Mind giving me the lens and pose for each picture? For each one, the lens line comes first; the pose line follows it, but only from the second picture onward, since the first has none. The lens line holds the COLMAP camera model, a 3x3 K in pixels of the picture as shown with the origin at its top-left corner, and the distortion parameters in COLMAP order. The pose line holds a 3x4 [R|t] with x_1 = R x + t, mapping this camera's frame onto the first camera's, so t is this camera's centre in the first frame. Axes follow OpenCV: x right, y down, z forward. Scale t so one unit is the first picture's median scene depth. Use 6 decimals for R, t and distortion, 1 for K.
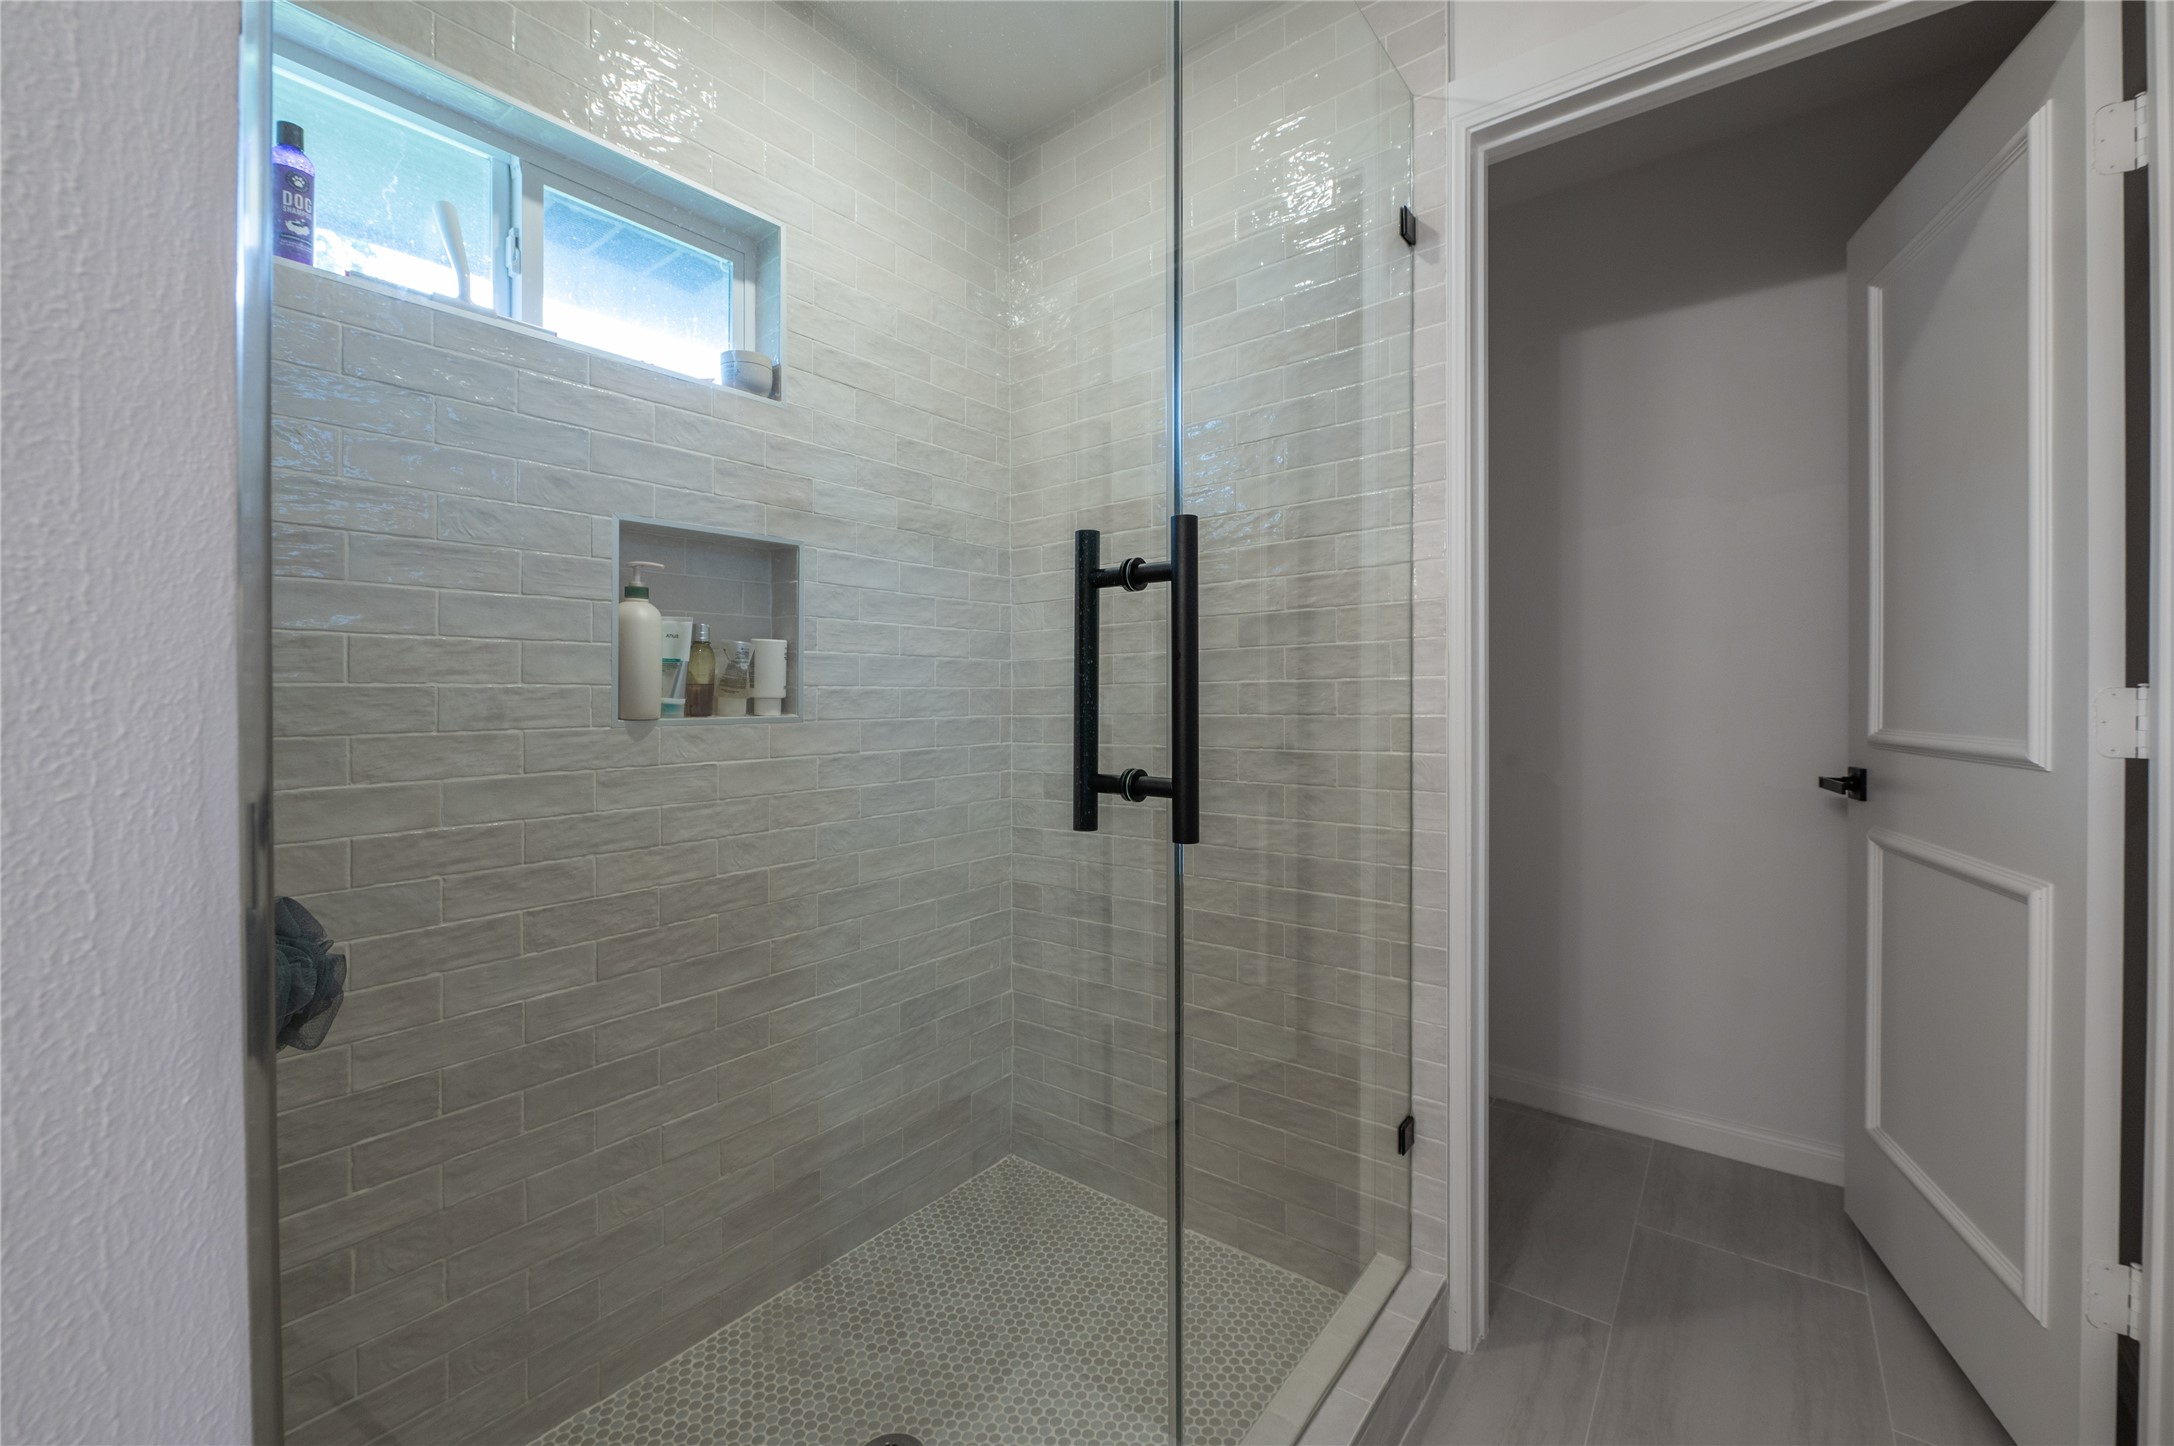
lens RADIAL K [[884.6, 0, 1090.2], [0, 884.6, 704.8], [0, 0, 1]] dist [-0.005319, -0.000568]
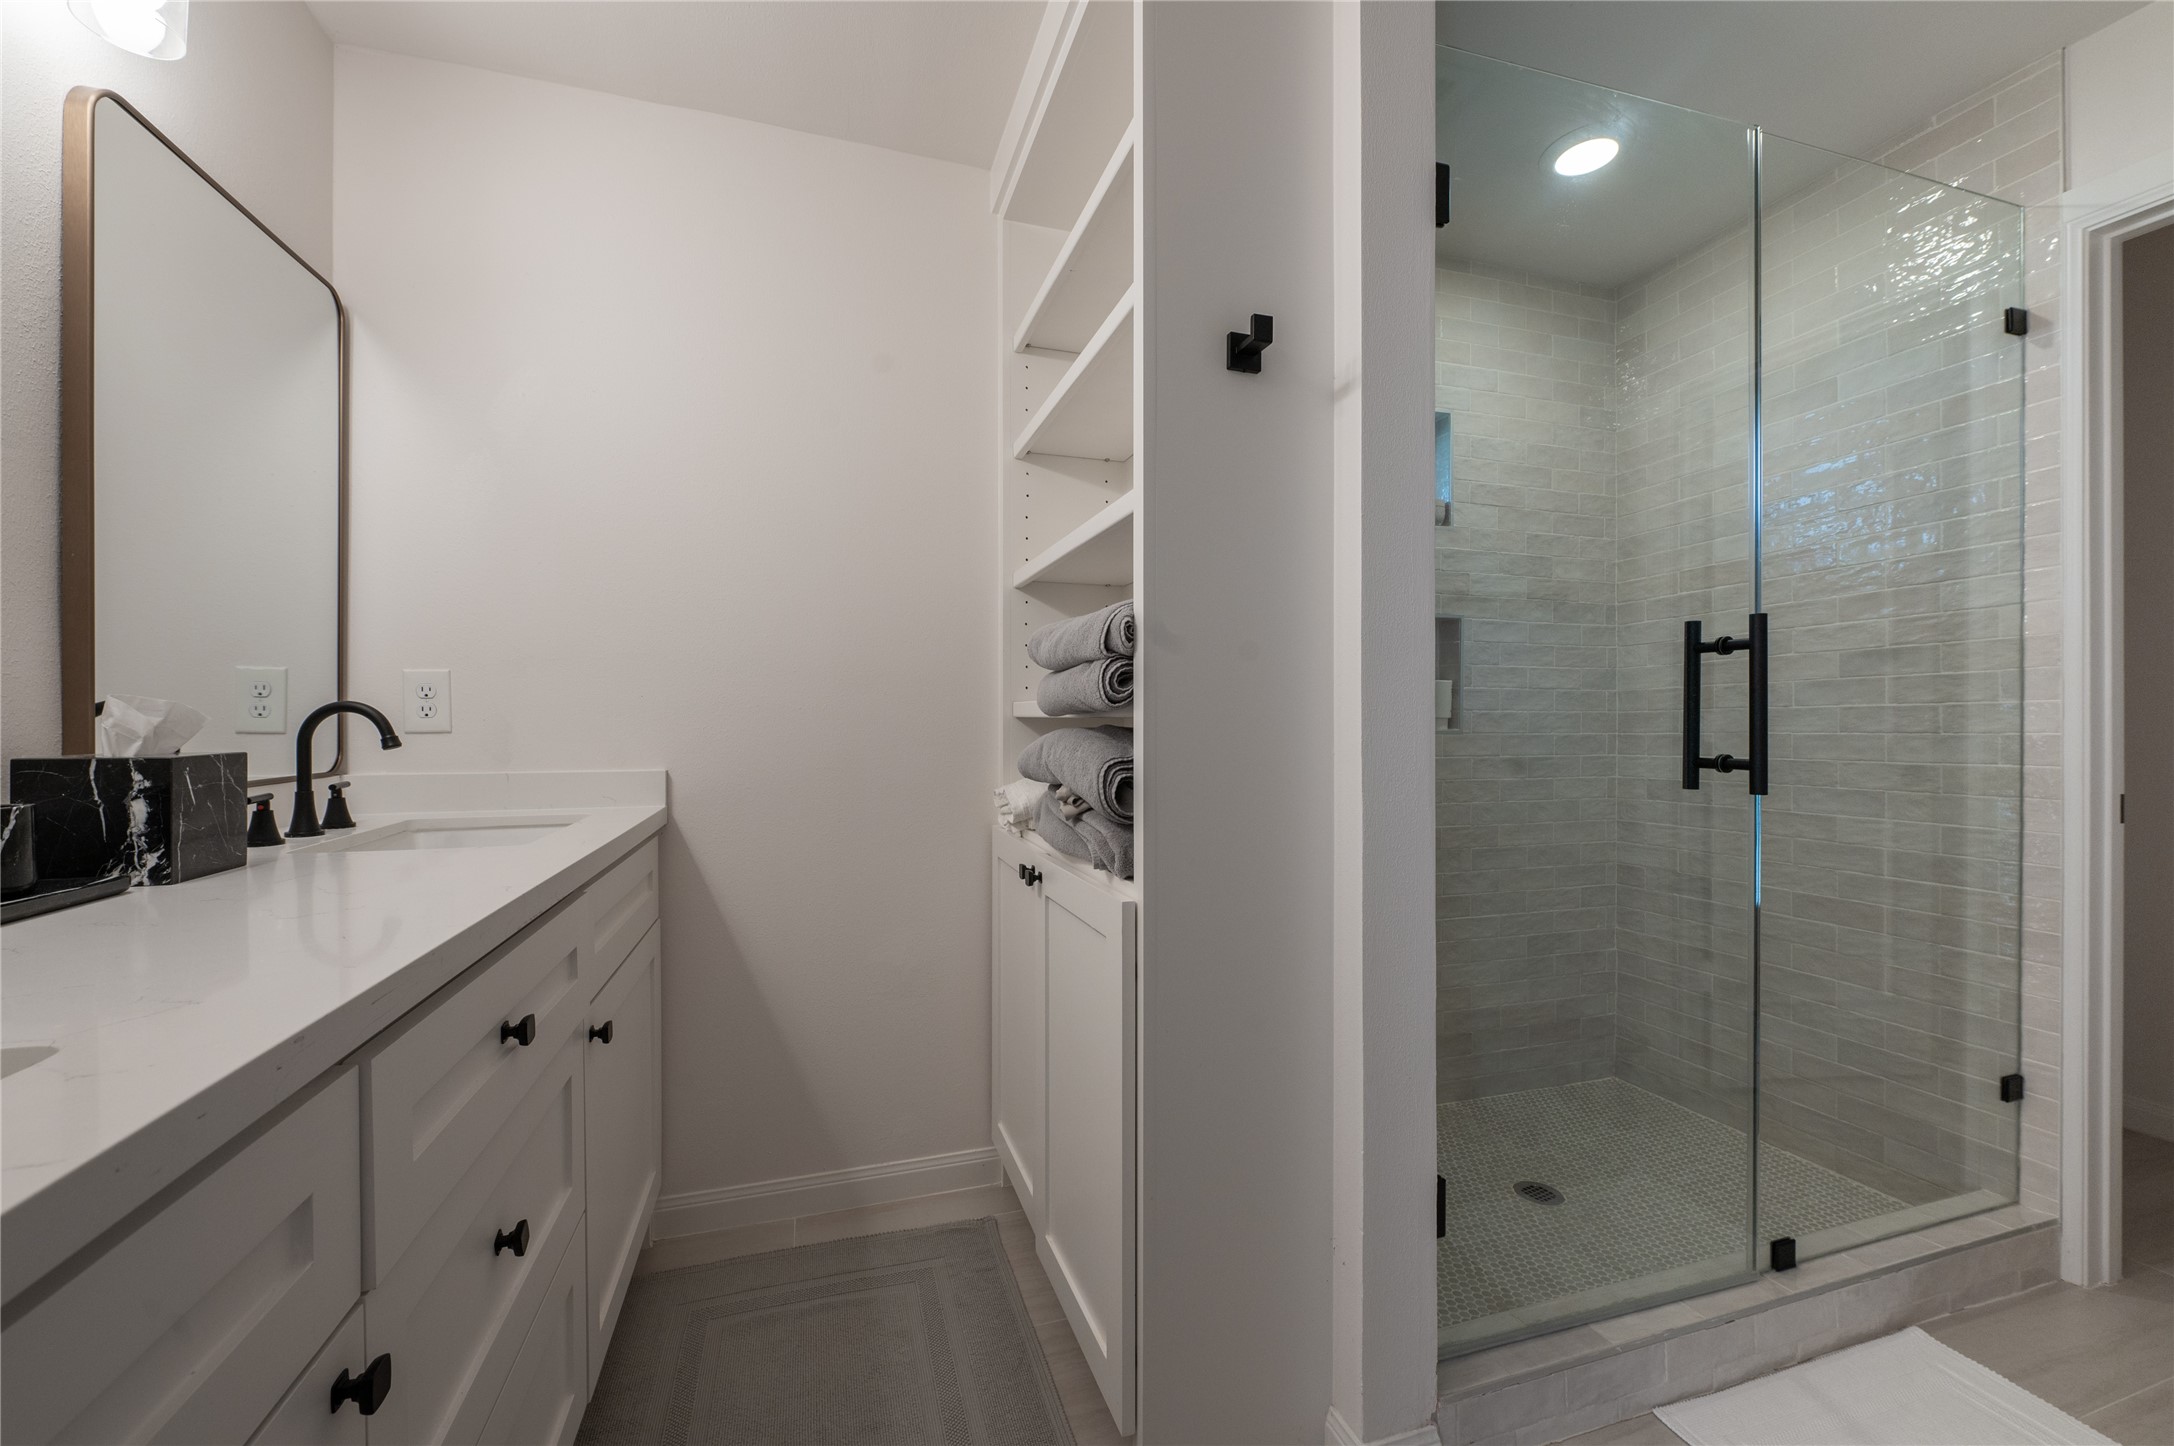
lens RADIAL K [[884.6, 0, 1082.0], [0, 884.6, 721.3], [0, 0, 1]] dist [-0.005319, -0.000568]
pose [[0.825089, 0.003871, -0.564989, -0.007451], [-0.011197, 0.999892, -0.009501, 0.019599], [0.564891, 0.014165, 0.825044, -0.630467]]
